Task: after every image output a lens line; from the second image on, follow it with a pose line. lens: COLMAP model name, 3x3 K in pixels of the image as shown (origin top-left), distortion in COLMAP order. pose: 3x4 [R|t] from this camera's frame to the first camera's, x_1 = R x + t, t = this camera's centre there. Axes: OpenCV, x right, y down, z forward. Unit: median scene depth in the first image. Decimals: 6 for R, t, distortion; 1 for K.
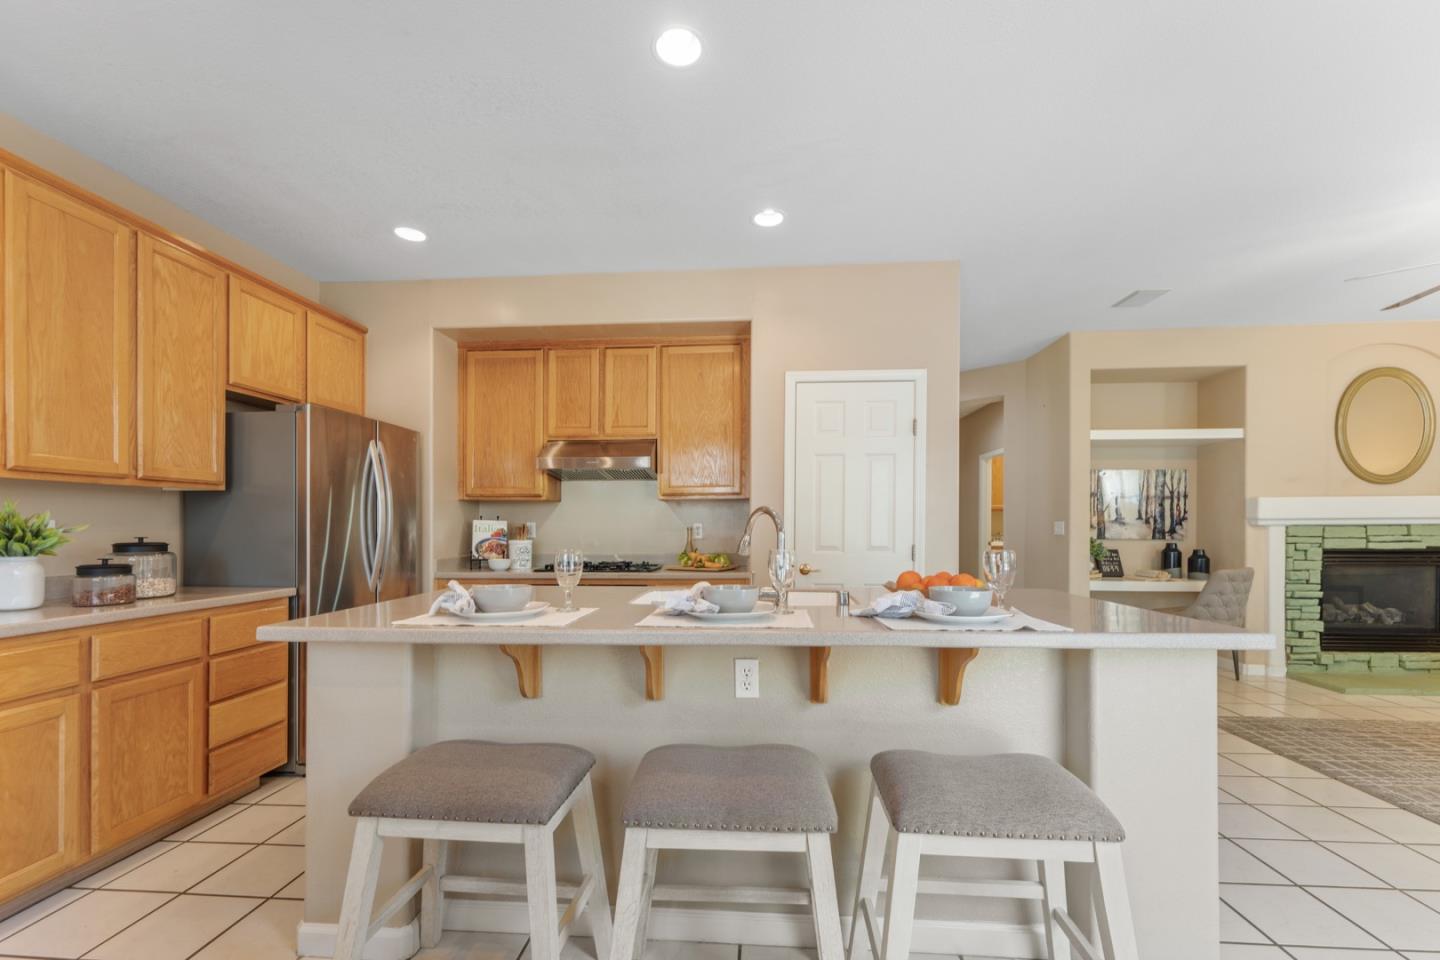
lens RADIAL K [[607.4, 0, 724.3], [0, 607.4, 527.0], [0, 0, 1]] dist [0.000426, 0.000381]
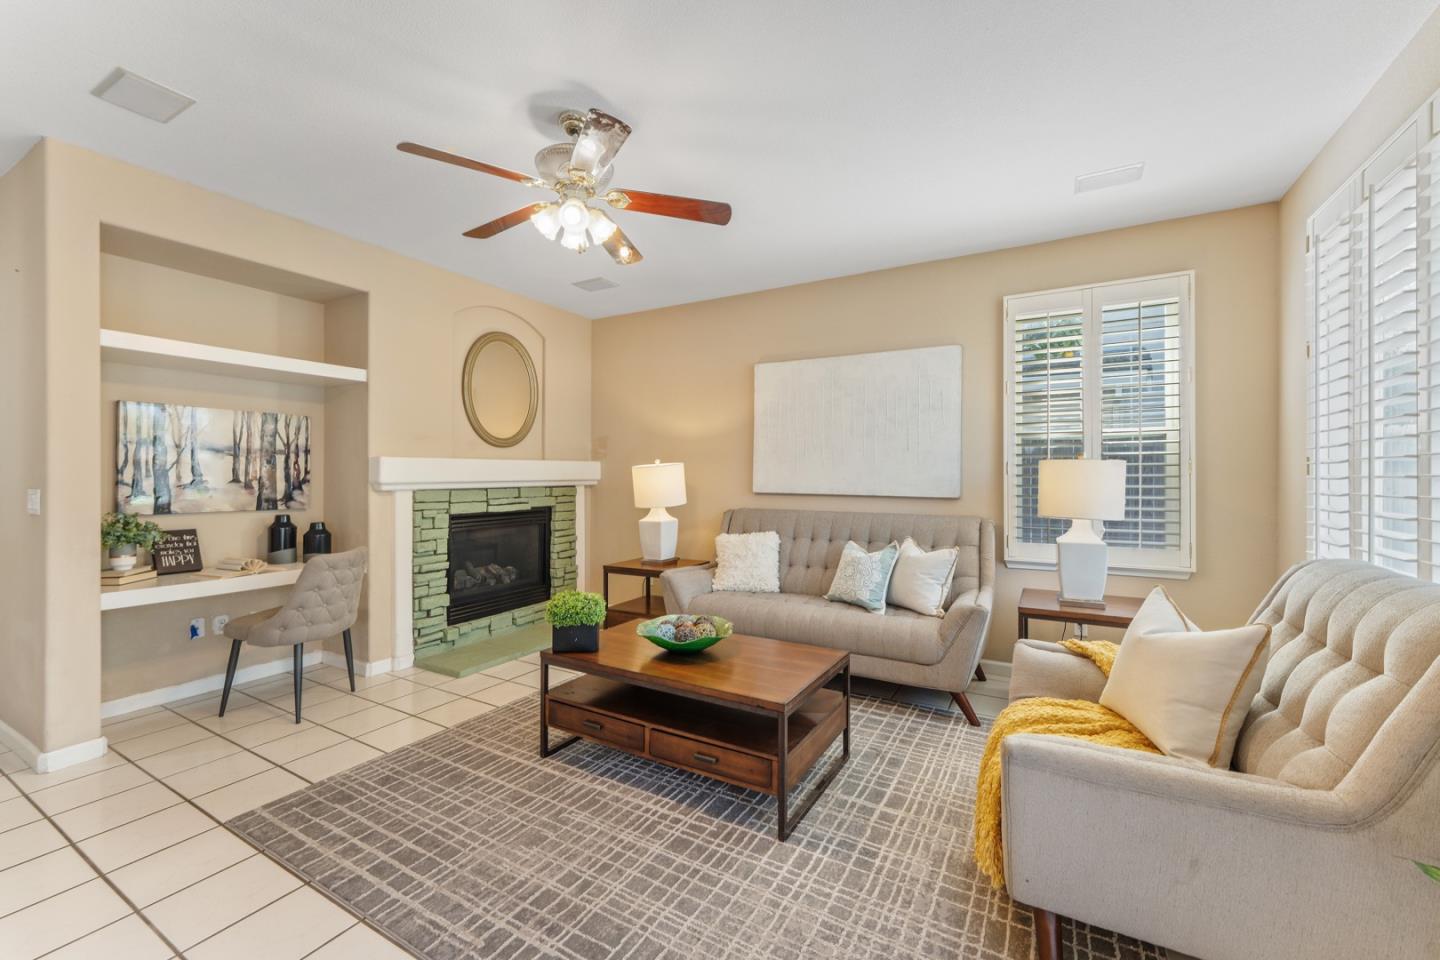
lens RADIAL K [[582.0, 0, 714.5], [0, 582.0, 482.4], [0, 0, 1]] dist [0.001252, 0.000163]
pose [[0.450121, -0.008318, 0.892929, 0.378956], [-0.001417, 0.999949, 0.010029, -0.022309], [-0.892966, -0.005780, 0.450087, 0.246613]]
